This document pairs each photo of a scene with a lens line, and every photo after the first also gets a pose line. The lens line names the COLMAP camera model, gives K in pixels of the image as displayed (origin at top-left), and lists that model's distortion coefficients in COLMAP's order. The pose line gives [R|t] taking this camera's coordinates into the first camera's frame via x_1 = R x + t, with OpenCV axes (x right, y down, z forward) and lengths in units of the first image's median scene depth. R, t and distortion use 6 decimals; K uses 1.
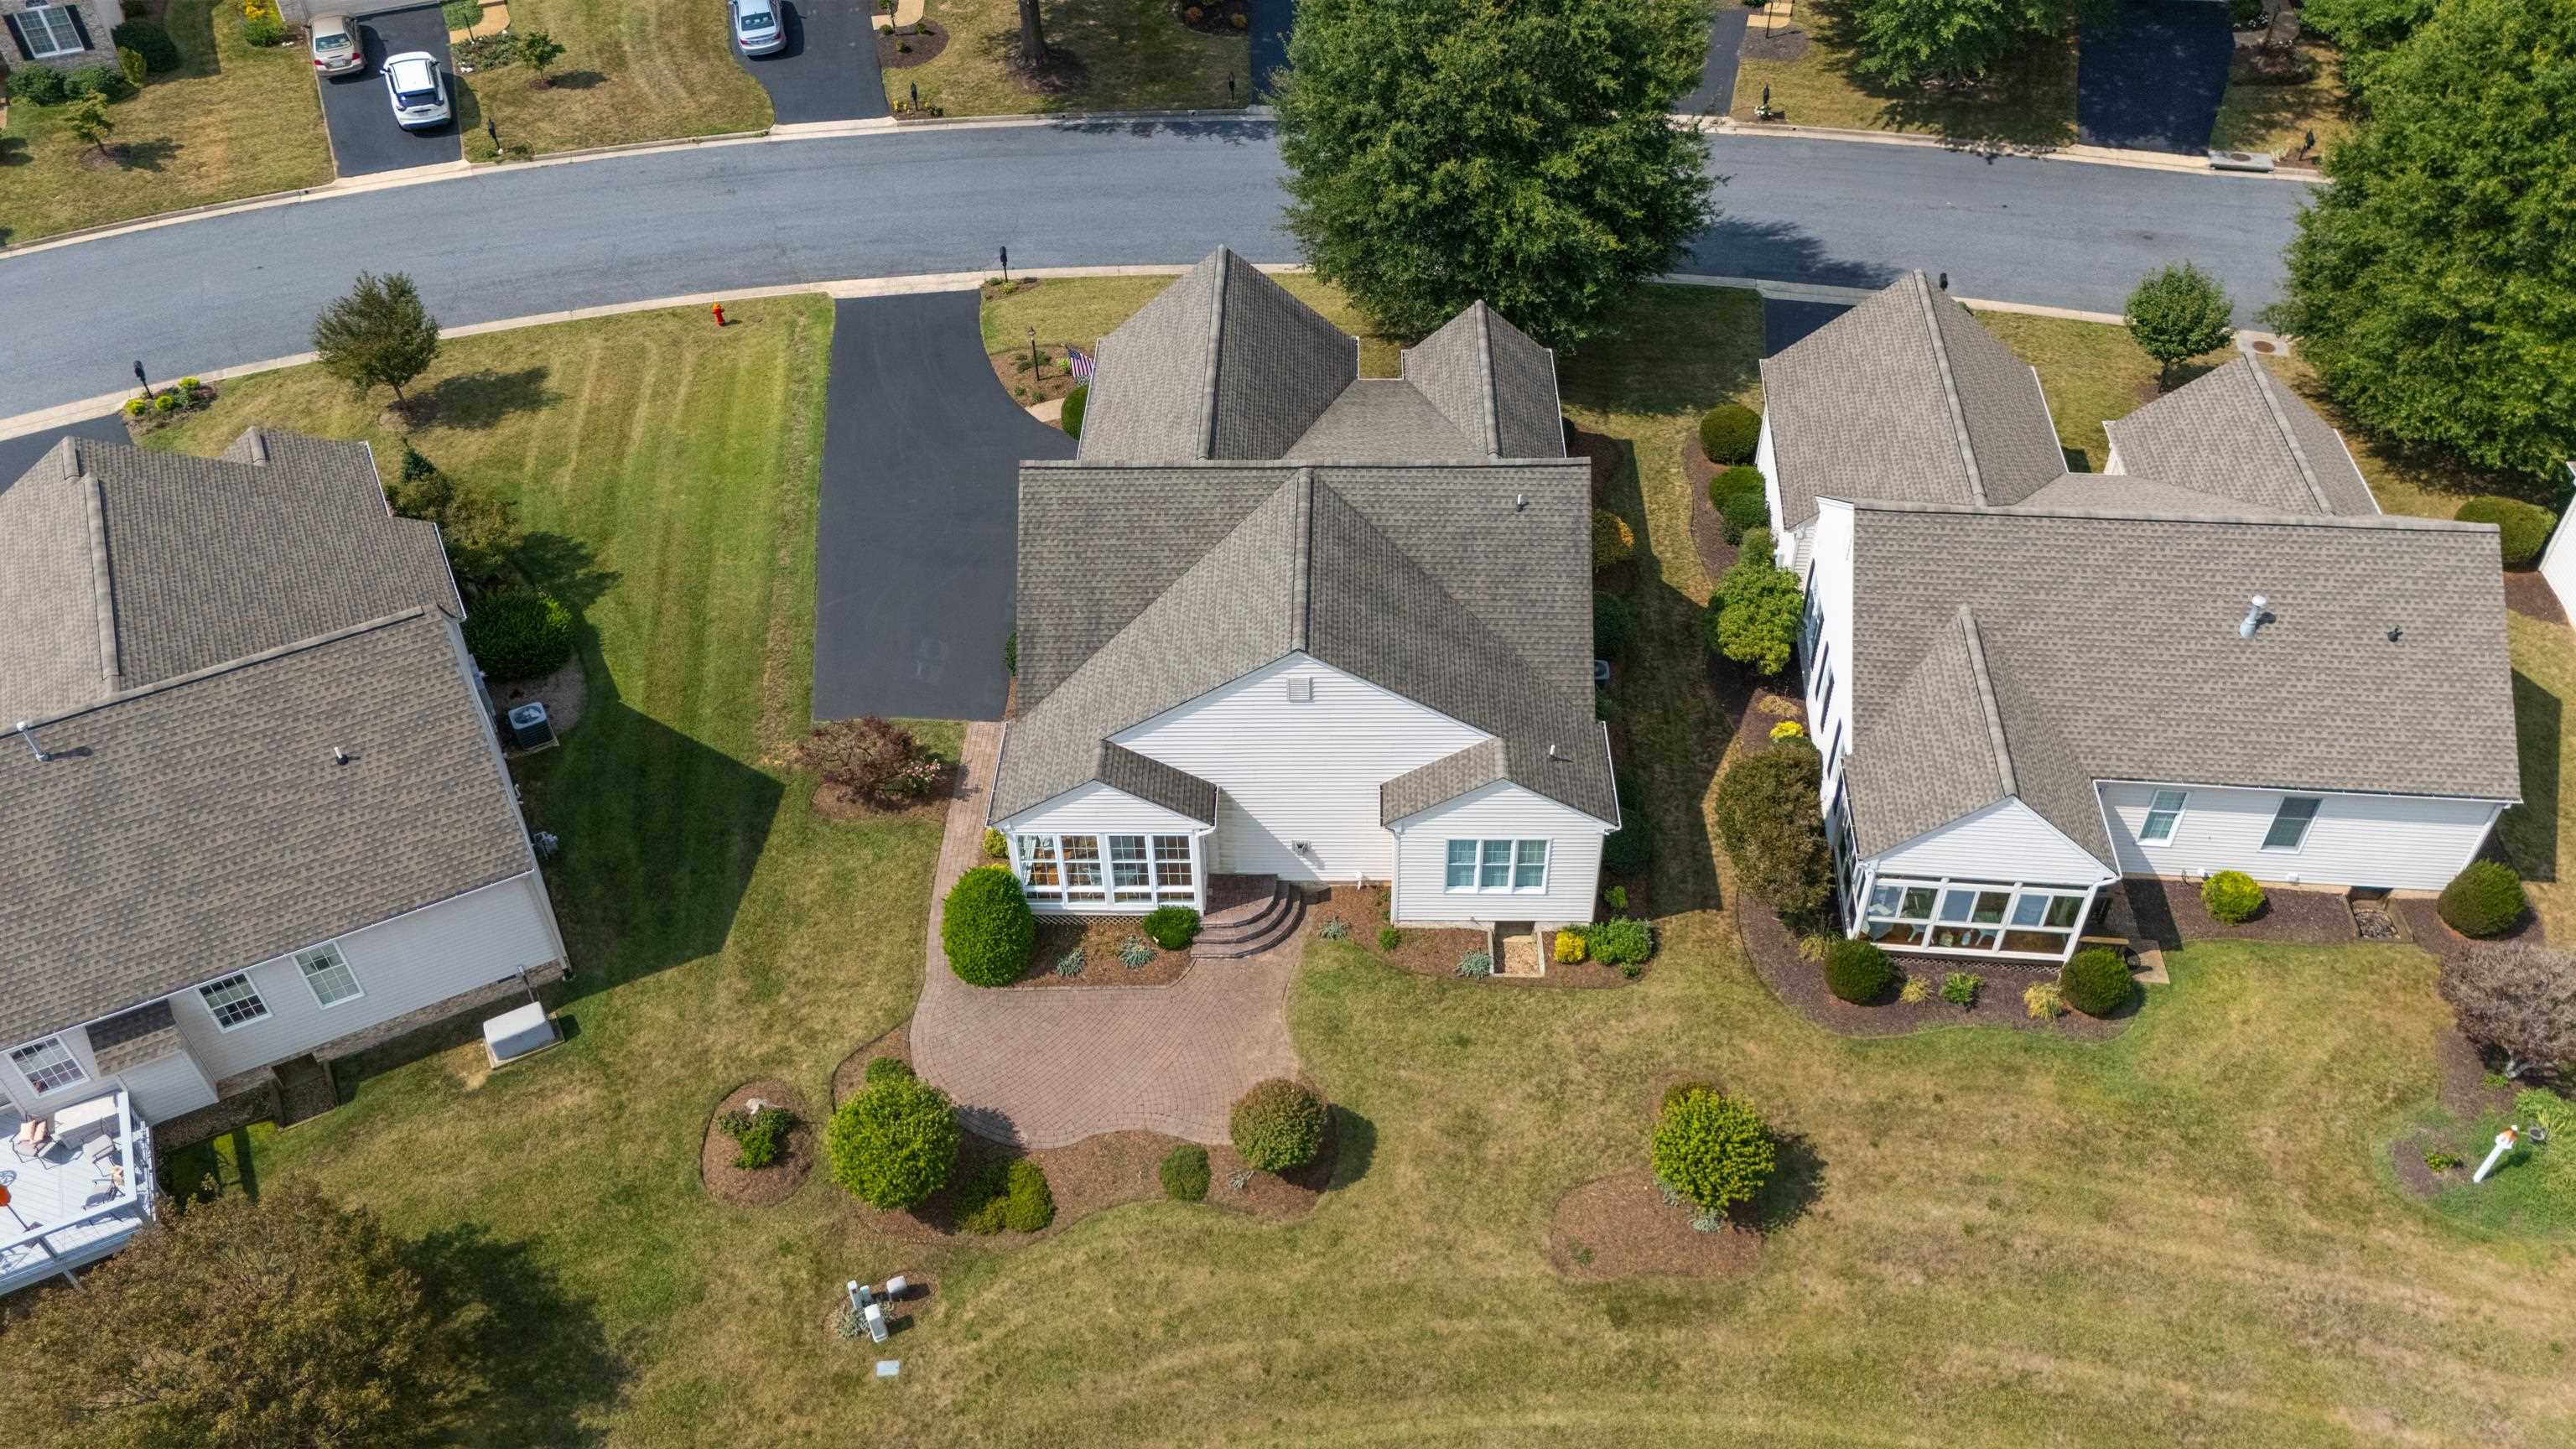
lens RADIAL K [[1916.3, 0, 1281.4], [0, 1916.3, 716.3], [0, 0, 1]] dist [0.052745, -0.043436]
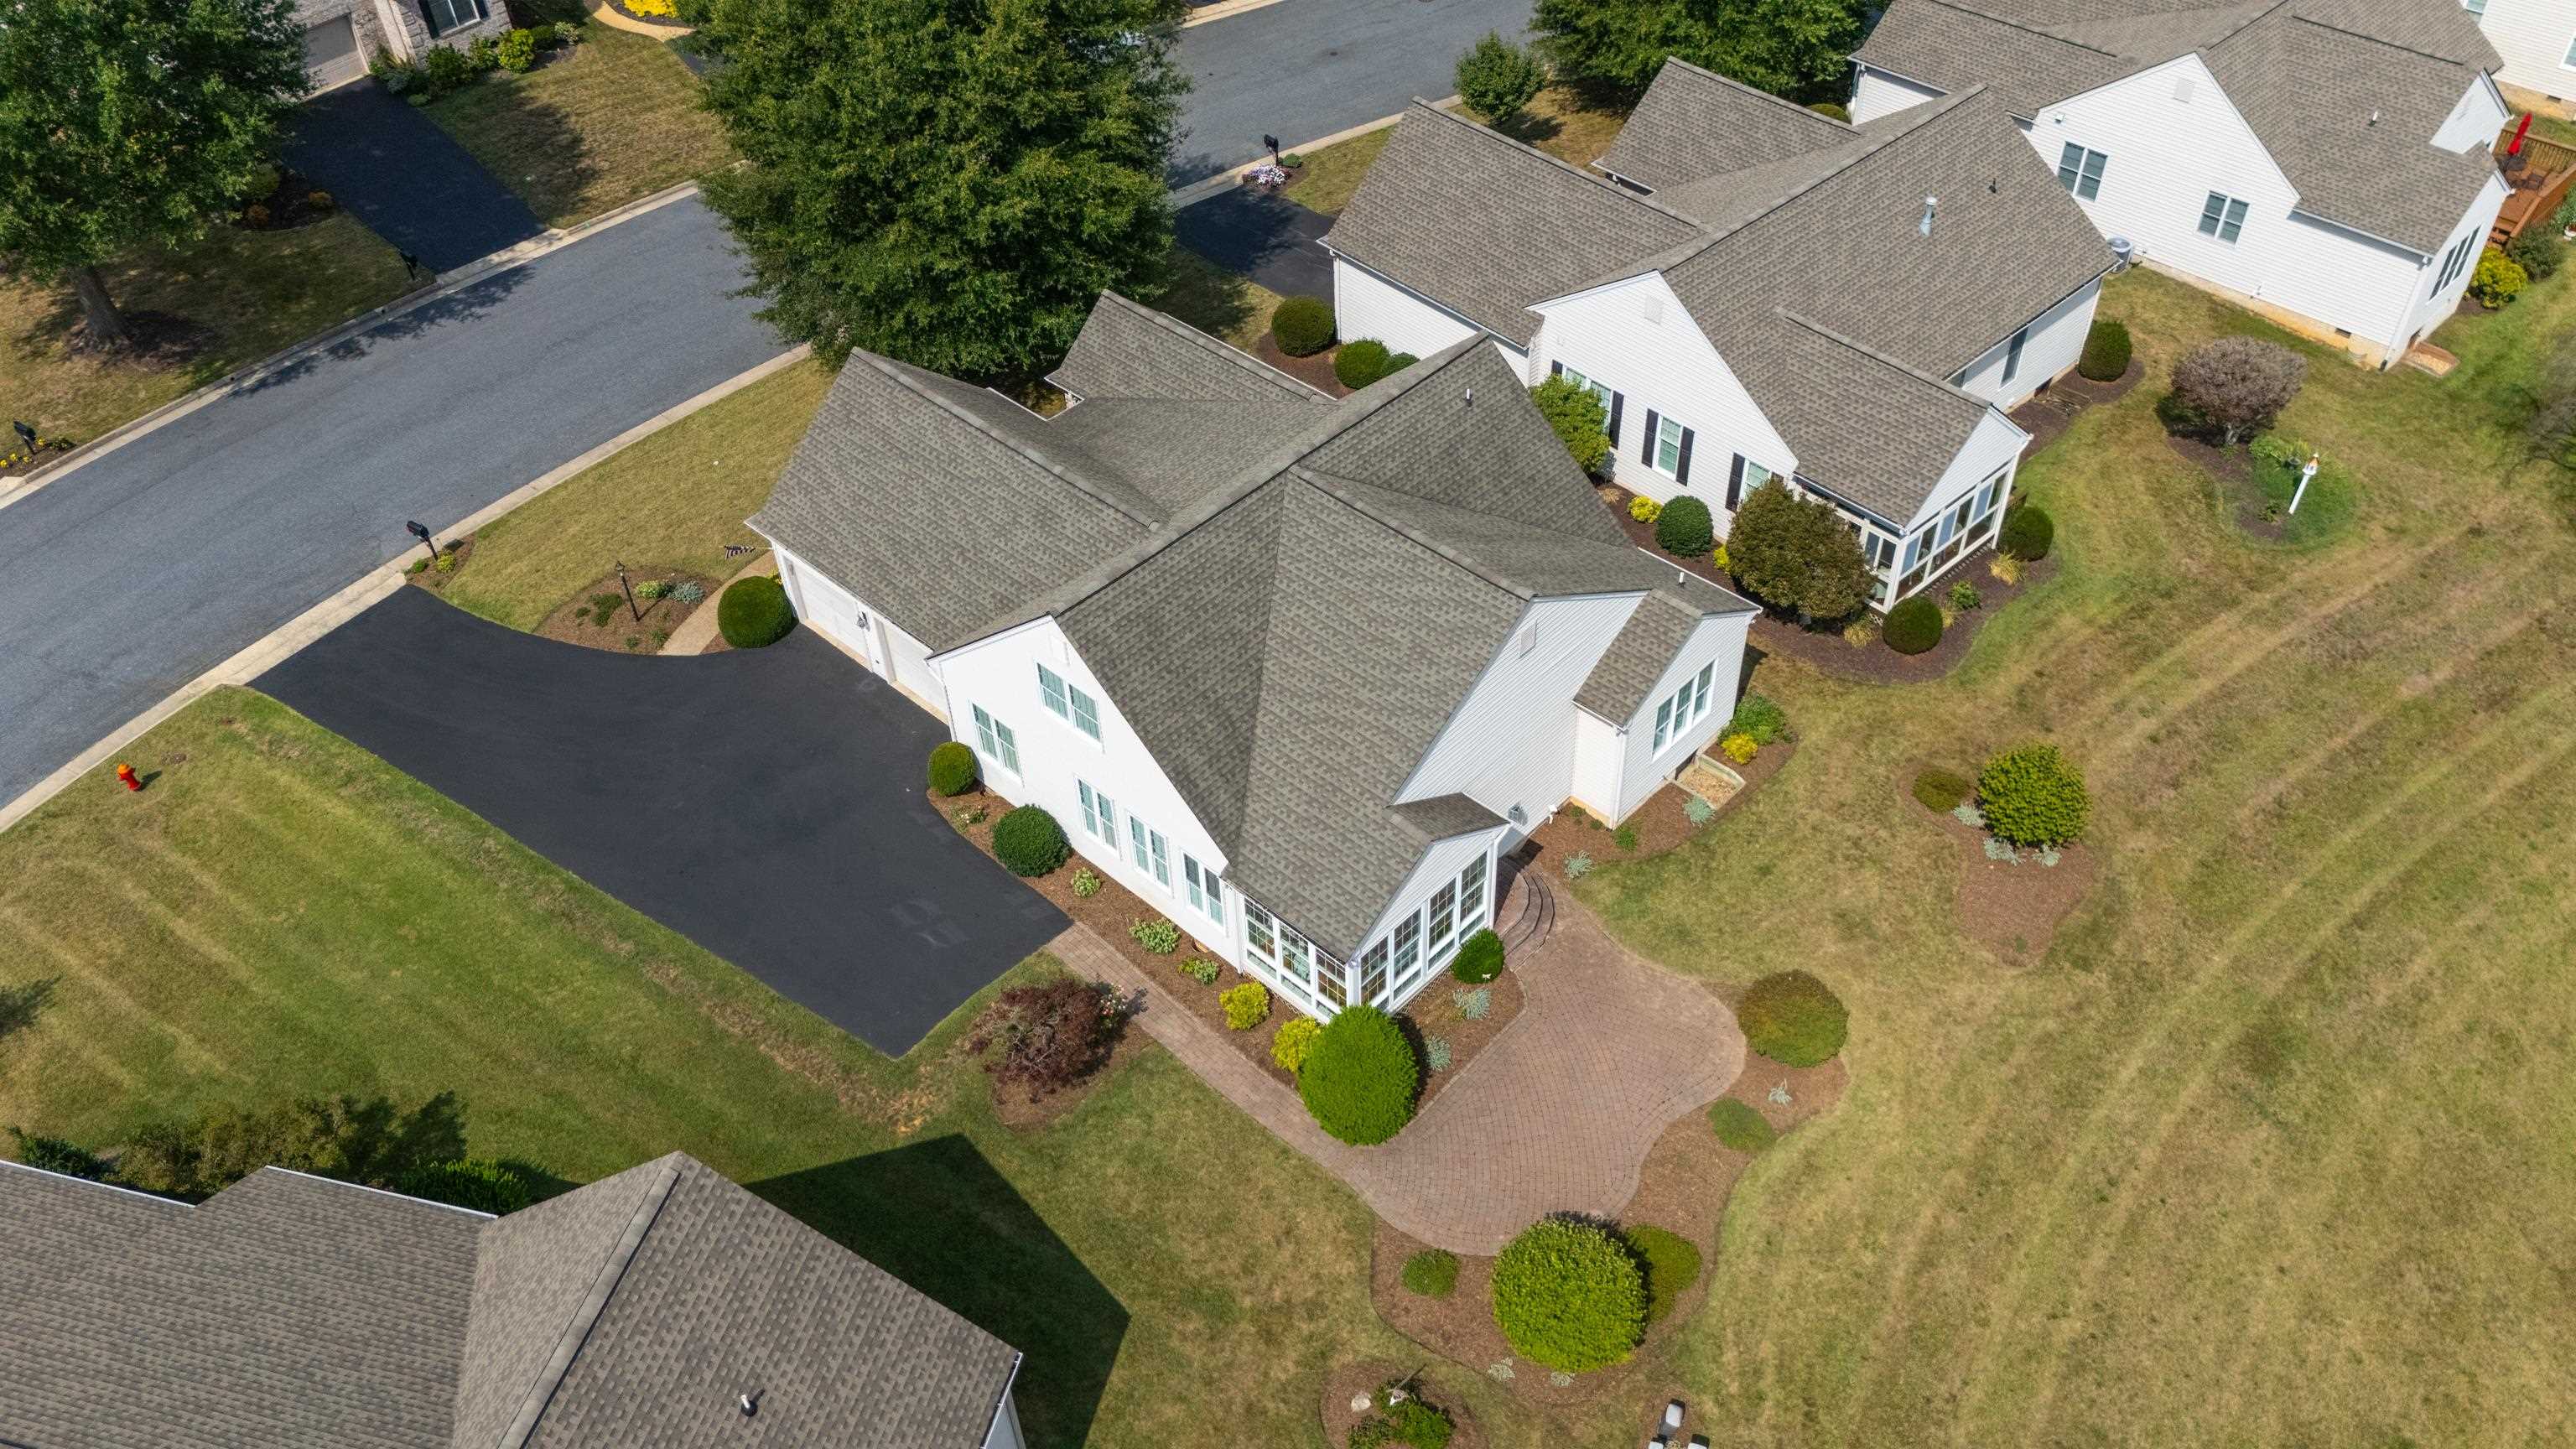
lens RADIAL K [[1916.3, 0, 1281.2], [0, 1916.3, 719.8], [0, 0, 1]] dist [0.052745, -0.043436]
pose [[0.671429, -0.507053, 0.540445, -0.563906], [0.514229, 0.843912, 0.152910, -0.175876], [-0.533621, 0.175244, 0.827368, 0.280827]]
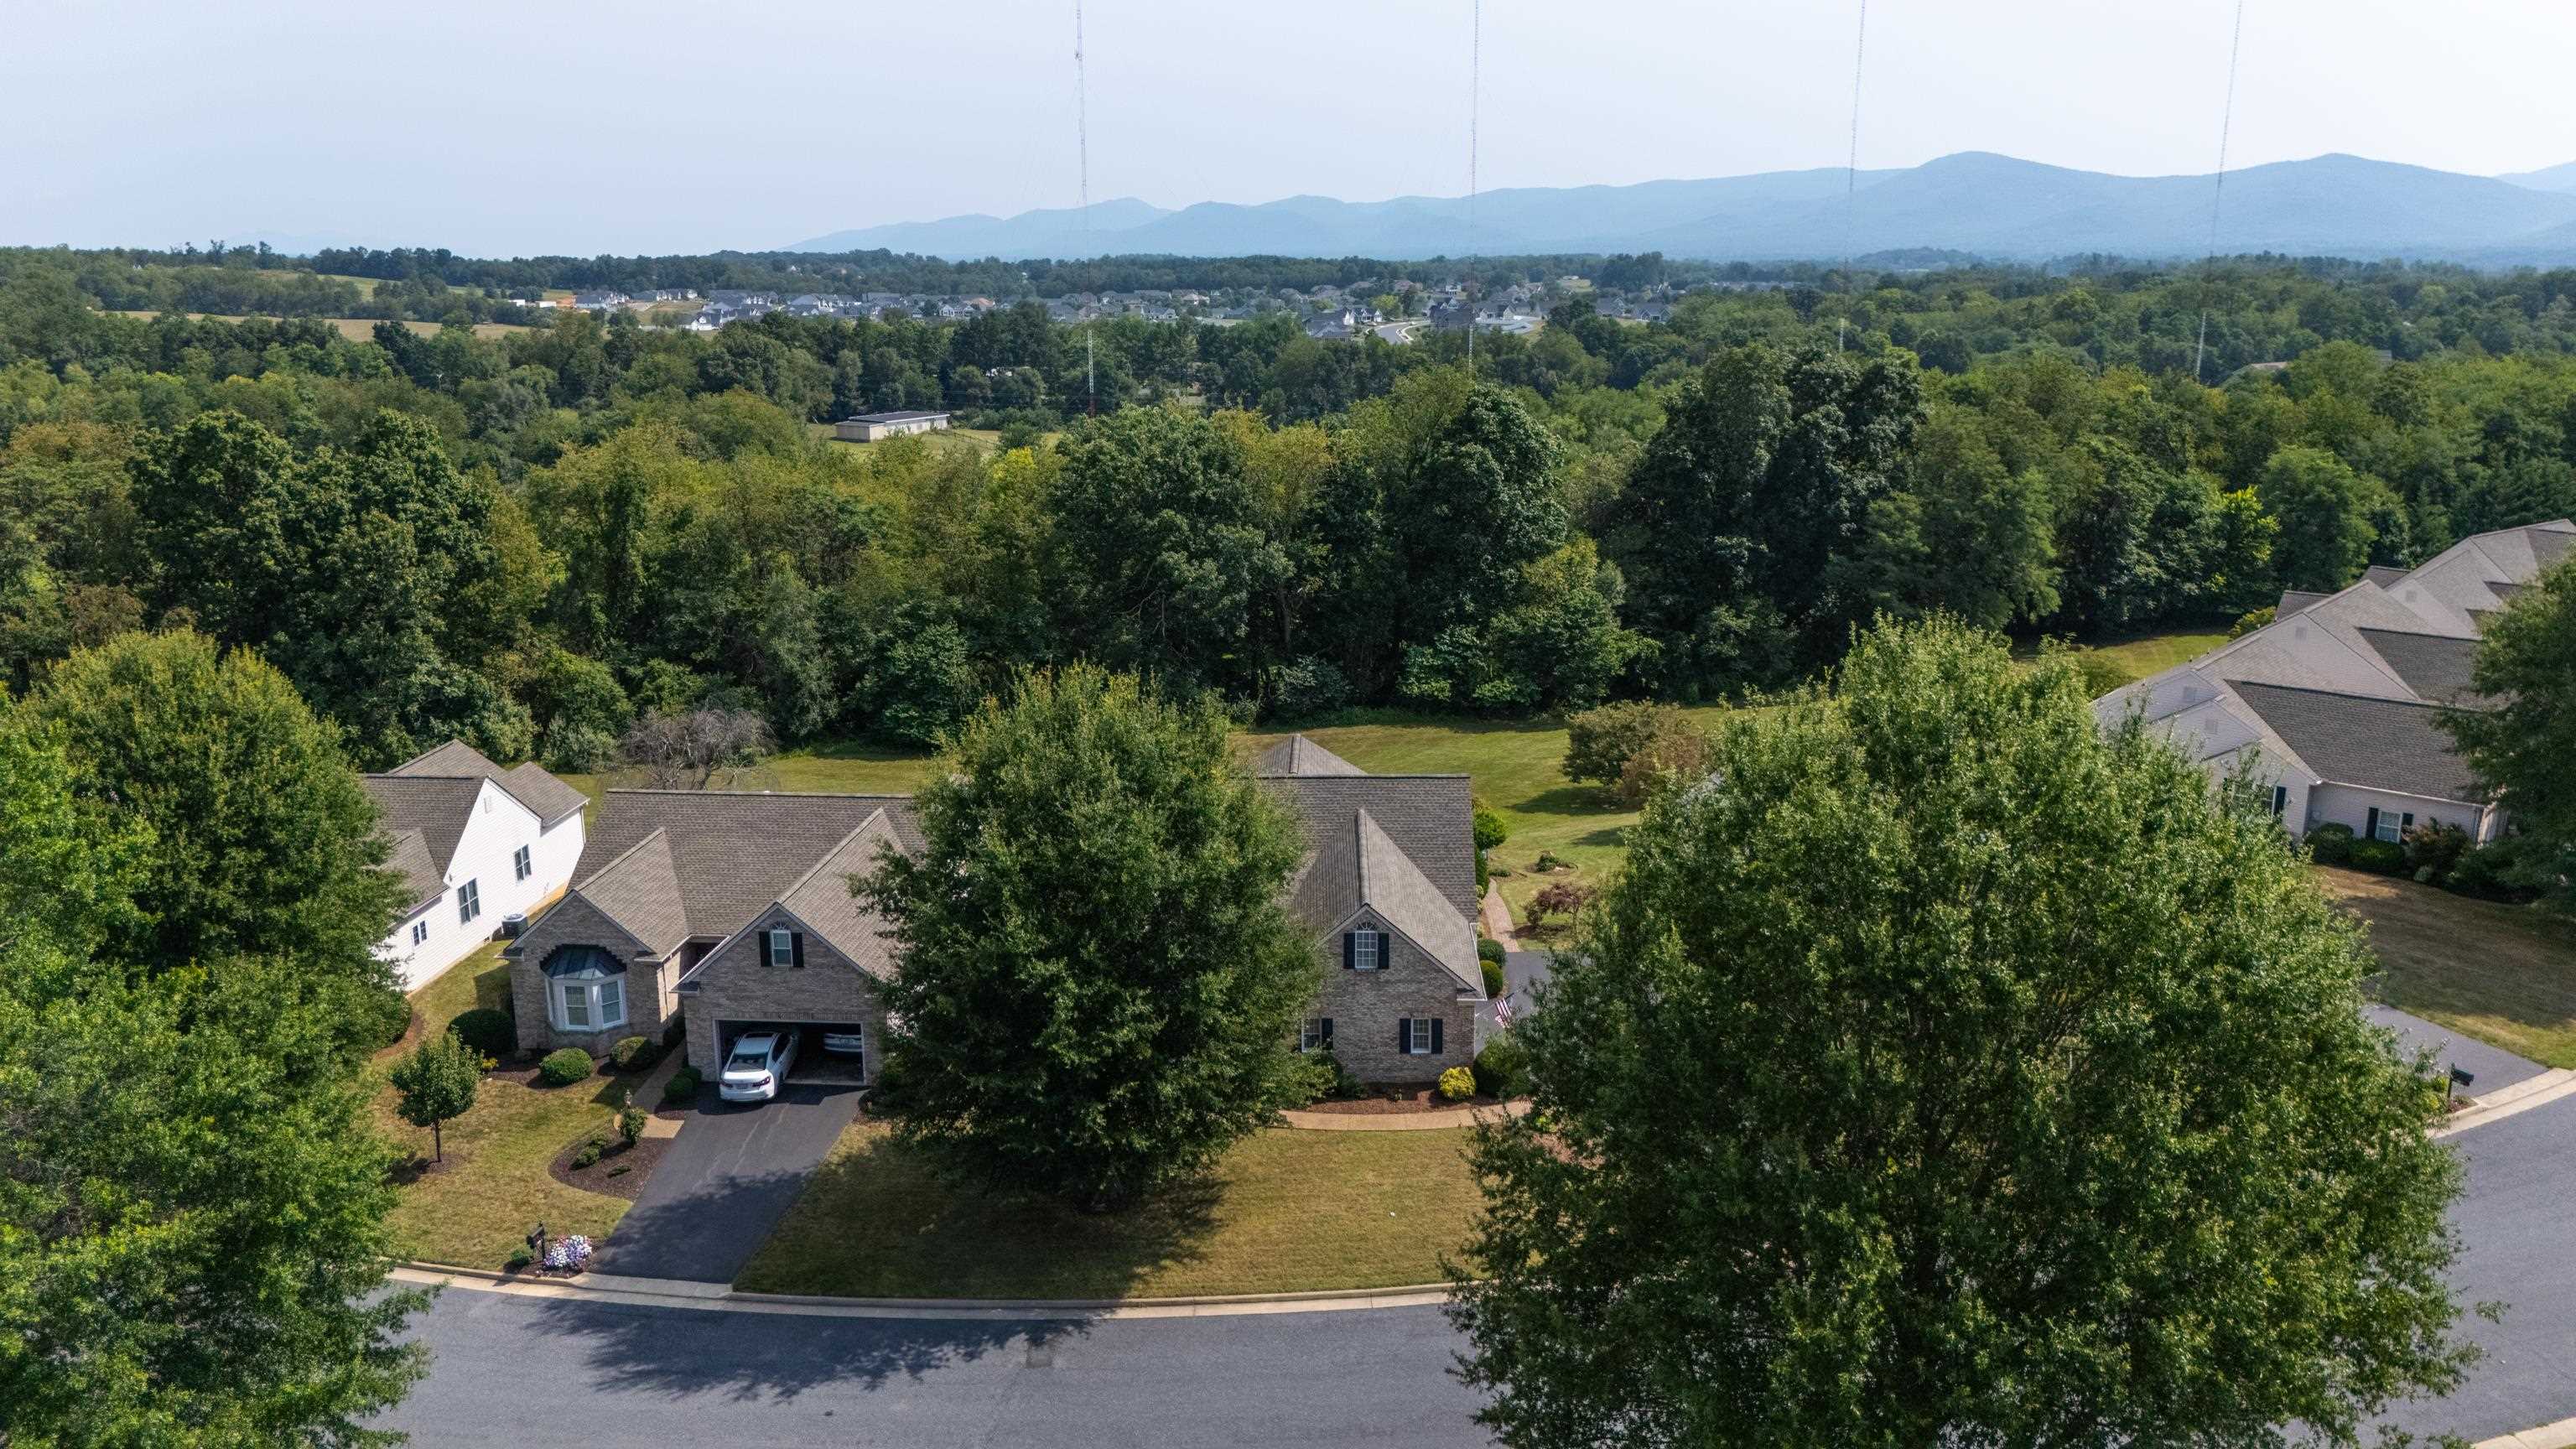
lens RADIAL K [[1916.3, 0, 1275.6], [0, 1916.3, 698.7], [0, 0, 1]] dist [0.052745, -0.043436]
pose [[-0.999469, 0.031778, 0.007263, 0.013551], [0.023938, 0.564262, 0.825249, -1.562029], [0.022126, 0.824984, -0.564723, 1.931596]]
